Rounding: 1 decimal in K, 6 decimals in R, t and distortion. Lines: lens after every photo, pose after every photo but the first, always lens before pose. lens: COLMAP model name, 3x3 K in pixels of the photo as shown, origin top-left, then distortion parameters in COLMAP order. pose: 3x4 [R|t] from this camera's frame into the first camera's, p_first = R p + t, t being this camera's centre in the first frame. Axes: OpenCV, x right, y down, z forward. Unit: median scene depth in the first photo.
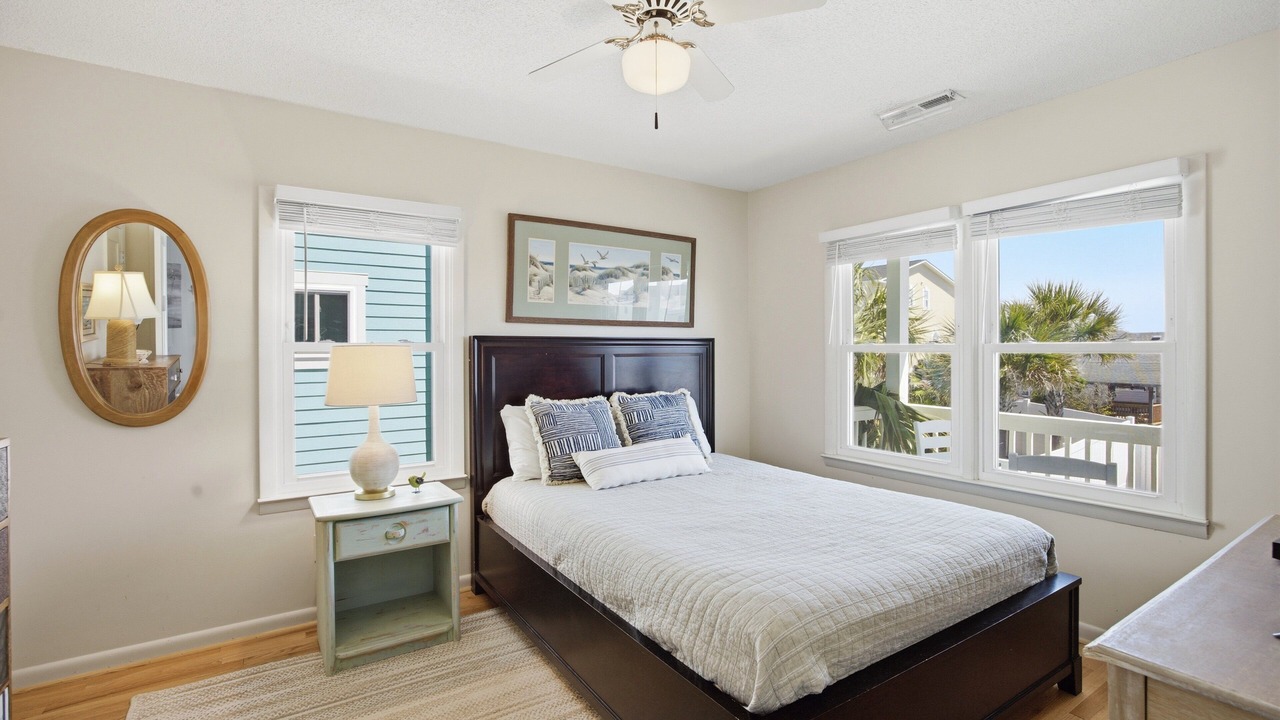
lens RADIAL K [[606.5, 0, 653.1], [0, 606.5, 354.1], [0, 0, 1]] dist [-0.000216, 0.001063]
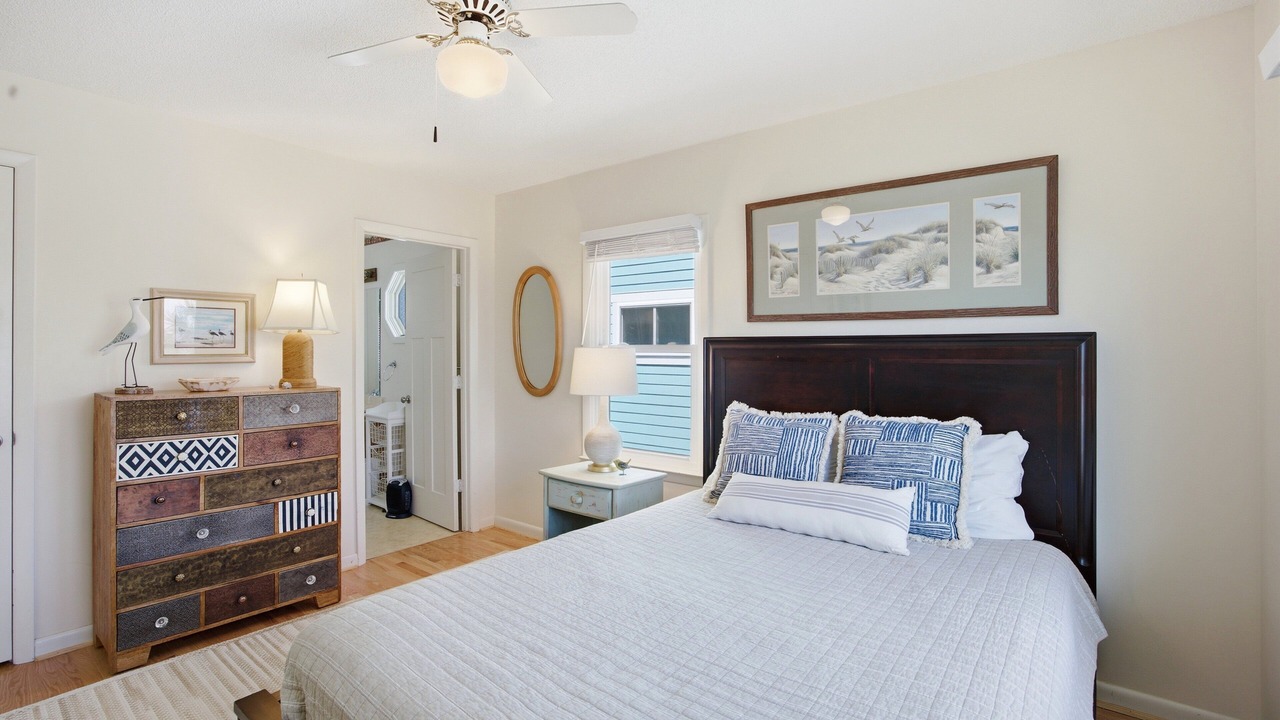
lens RADIAL K [[606.5, 0, 623.9], [0, 606.5, 342.2], [0, 0, 1]] dist [-0.000216, 0.001063]
pose [[0.286601, -0.003331, -0.958044, 0.572350], [-0.008152, 0.999949, -0.005915, -0.013492], [0.958015, 0.009506, 0.286559, 0.529268]]
